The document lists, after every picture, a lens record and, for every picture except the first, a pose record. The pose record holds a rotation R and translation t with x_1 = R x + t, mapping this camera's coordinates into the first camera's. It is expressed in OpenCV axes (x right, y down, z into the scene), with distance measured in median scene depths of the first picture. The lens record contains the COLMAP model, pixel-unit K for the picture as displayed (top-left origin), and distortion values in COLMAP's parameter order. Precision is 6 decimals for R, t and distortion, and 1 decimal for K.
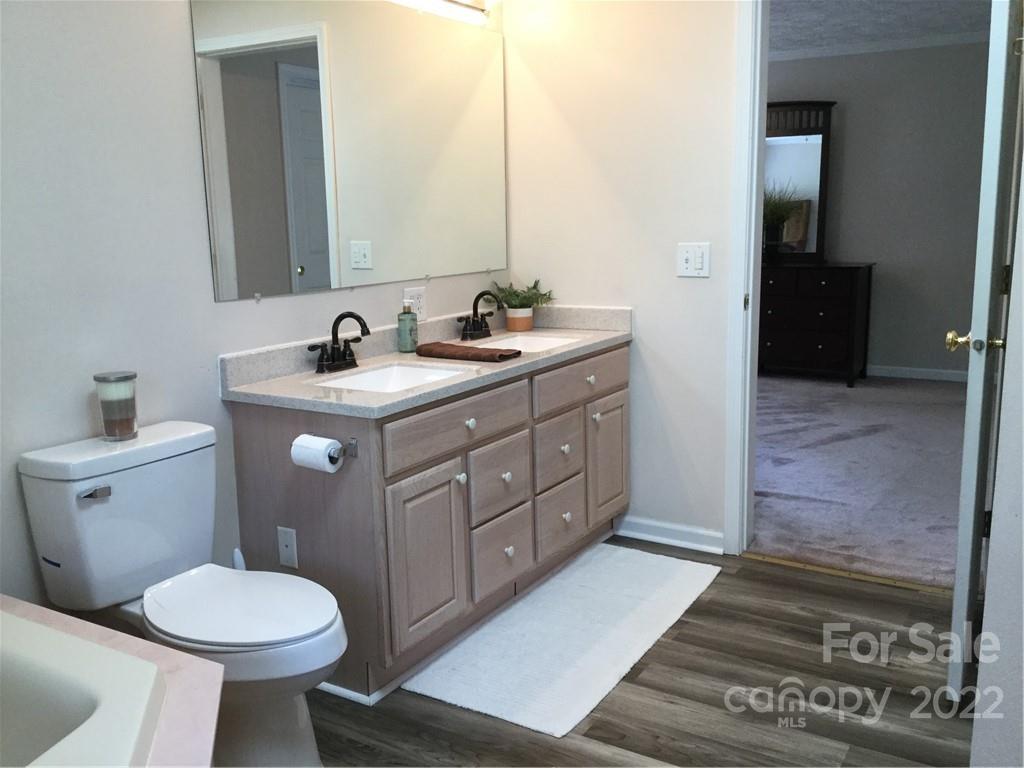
lens RADIAL K [[924.9, 0, 506.6], [0, 924.9, 386.0], [0, 0, 1]] dist [0.125491, -0.239869]
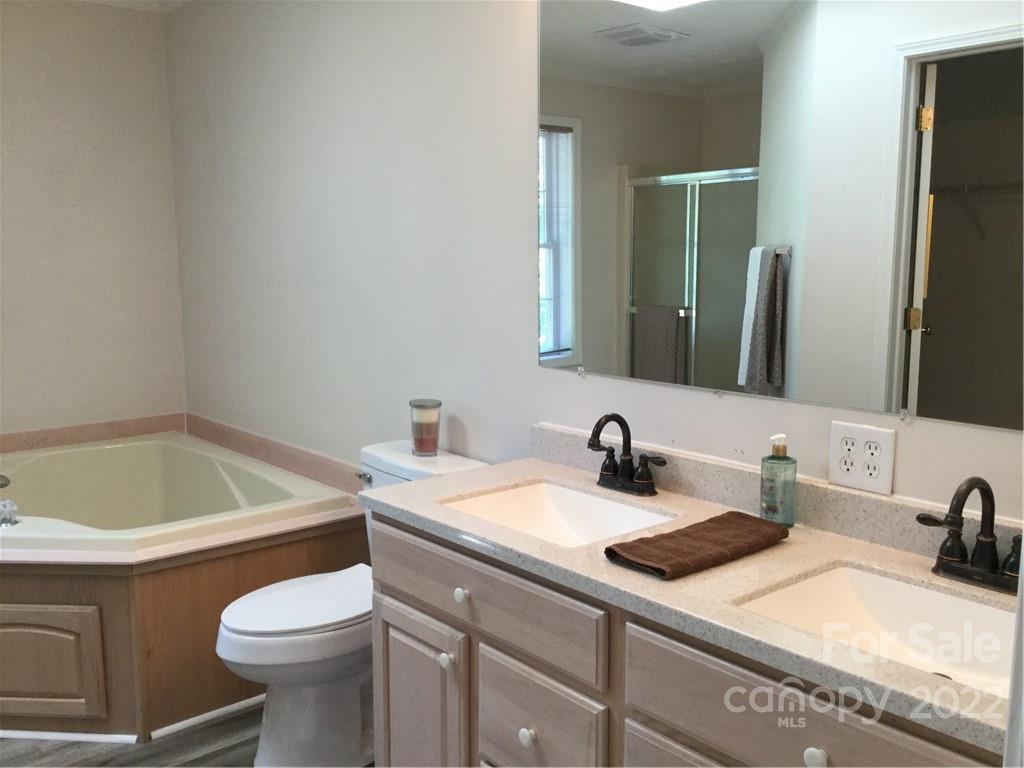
lens RADIAL K [[924.9, 0, 506.6], [0, 924.9, 386.0], [0, 0, 1]] dist [0.125491, -0.239869]
pose [[-0.303894, 0.163349, -0.938598, 0.535057], [-0.163039, 0.961741, 0.220164, -0.247944], [0.938651, 0.219935, -0.265635, 1.114325]]
